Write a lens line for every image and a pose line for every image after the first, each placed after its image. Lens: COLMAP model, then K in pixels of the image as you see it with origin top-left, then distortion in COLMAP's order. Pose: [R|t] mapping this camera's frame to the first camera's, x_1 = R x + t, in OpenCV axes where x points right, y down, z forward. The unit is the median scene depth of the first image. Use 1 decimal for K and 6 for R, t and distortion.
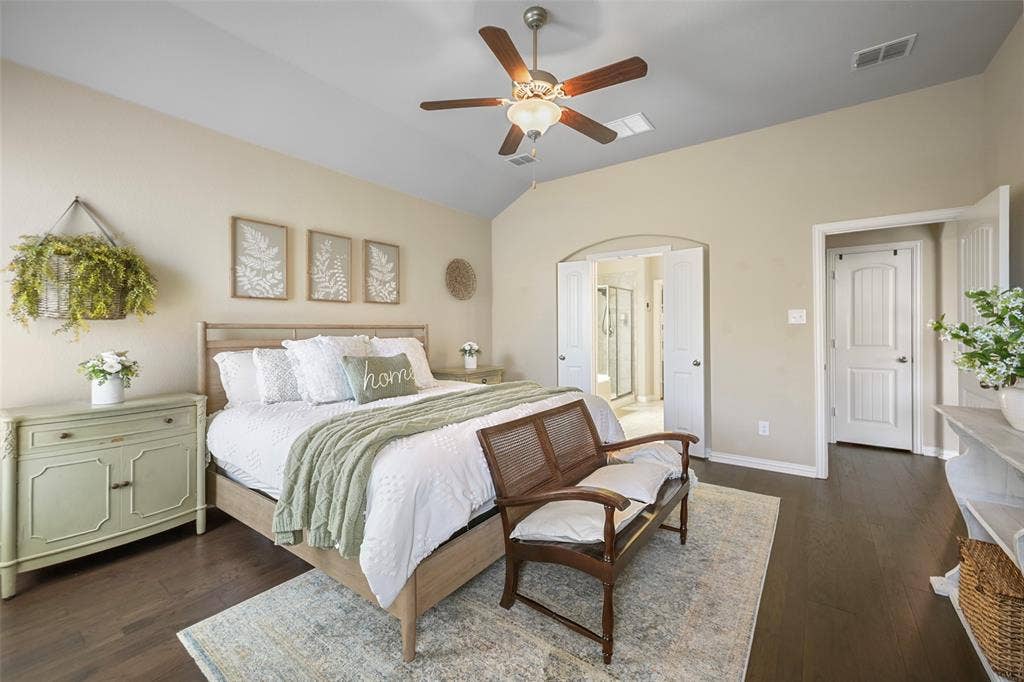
lens RADIAL K [[412.5, 0, 510.8], [0, 412.5, 336.9], [0, 0, 1]] dist [-0.001327, -0.000107]
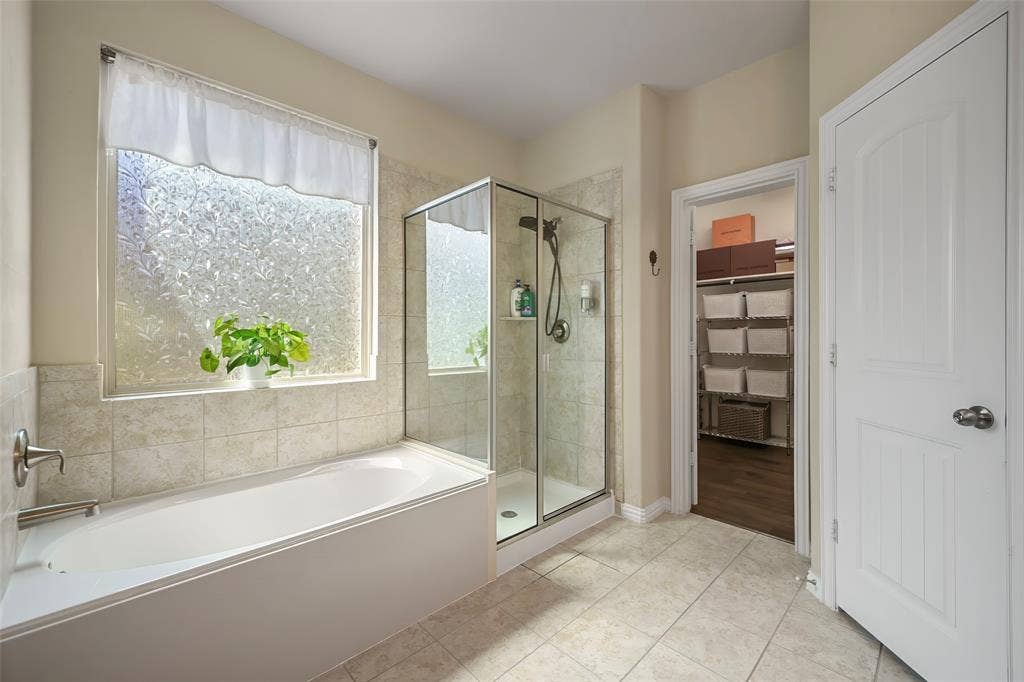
lens RADIAL K [[412.5, 0, 514.2], [0, 412.5, 337.1], [0, 0, 1]] dist [-0.001327, -0.000107]
pose [[0.986028, 0.004427, -0.166518, 0.601163], [-0.006266, 0.999925, -0.010521, -0.001698], [0.166459, 0.011417, 0.985982, 1.362100]]
